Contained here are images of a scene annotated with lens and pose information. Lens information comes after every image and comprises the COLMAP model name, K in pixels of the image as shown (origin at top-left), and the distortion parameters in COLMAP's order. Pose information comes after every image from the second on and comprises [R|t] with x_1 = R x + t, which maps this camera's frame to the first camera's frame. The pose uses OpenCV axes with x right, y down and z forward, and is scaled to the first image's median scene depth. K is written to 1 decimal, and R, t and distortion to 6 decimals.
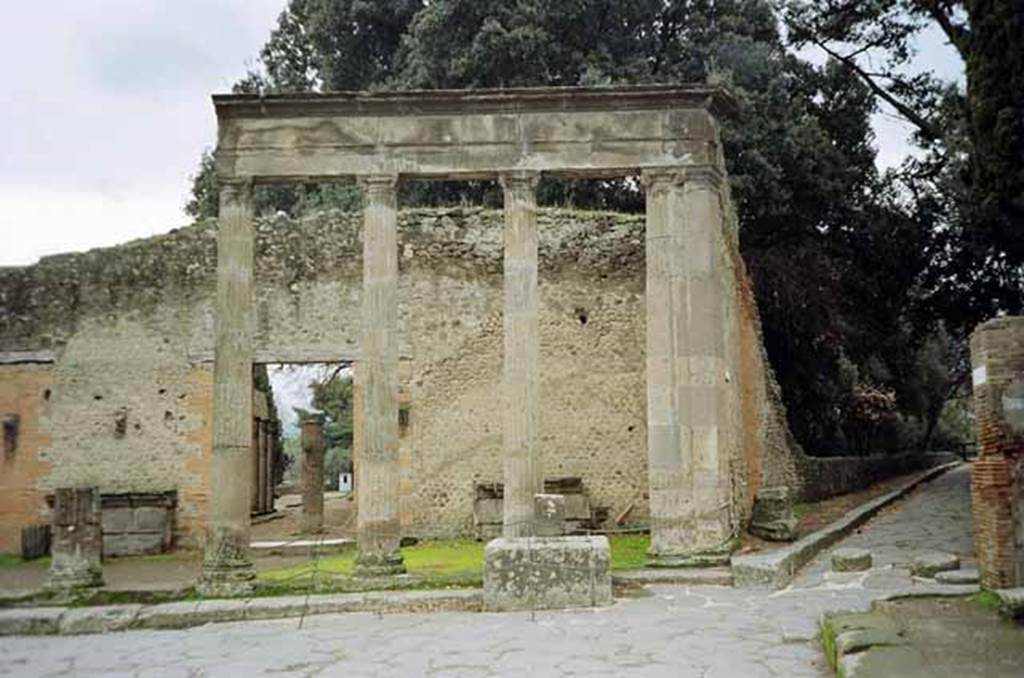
lens RADIAL K [[978.3, 0, 533.4], [0, 978.3, 337.5], [0, 0, 1]] dist [0.028324, 0.000000]
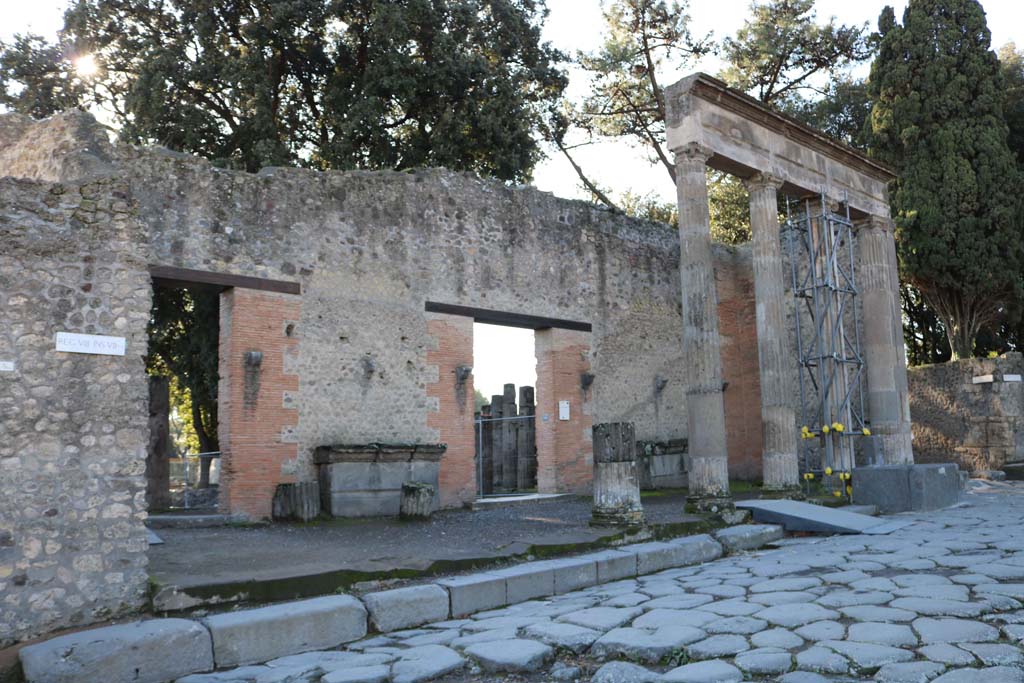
lens RADIAL K [[840.5, 0, 514.6], [0, 840.5, 342.1], [0, 0, 1]] dist [-0.143354, 0.090239]
pose [[0.746624, 0.094125, 0.658554, -0.821075], [-0.071313, 0.995560, -0.061442, 0.098984], [-0.661413, -0.001089, 0.750021, 0.340248]]
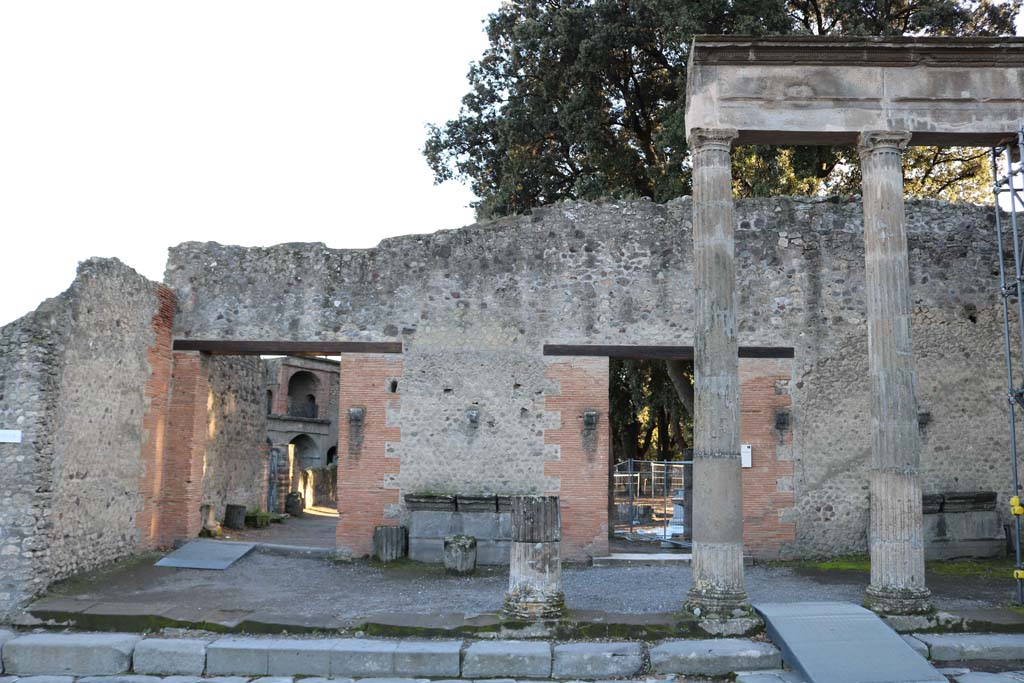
lens RADIAL K [[840.5, 0, 520.4], [0, 840.5, 343.2], [0, 0, 1]] dist [-0.143354, 0.090239]
pose [[0.998007, 0.025153, -0.057871, -0.331583], [-0.025899, 0.999590, -0.012186, 0.024362], [0.057541, 0.013660, 0.998250, 0.220421]]
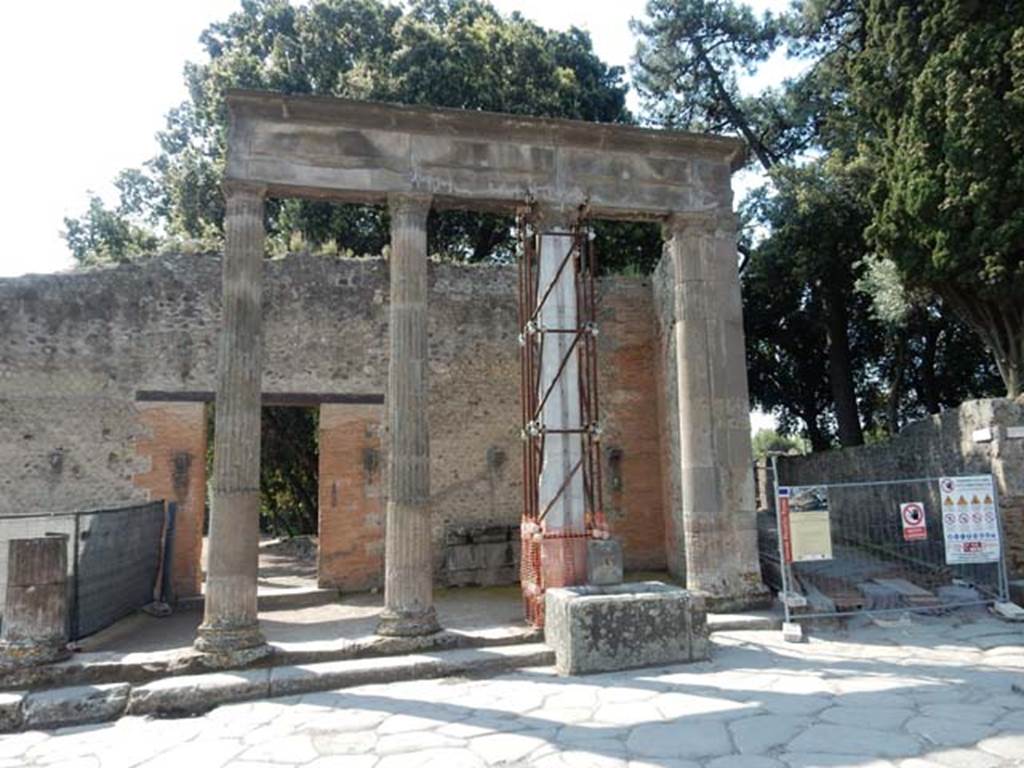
lens RADIAL K [[751.6, 0, 511.9], [0, 751.6, 388.1], [0, 0, 1]] dist [-0.005974, -0.000730]
pose [[0.972344, 0.032037, 0.231346, -0.172868], [-0.023629, 0.998959, -0.039024, 0.032846], [-0.232356, 0.032478, 0.972088, 0.227999]]
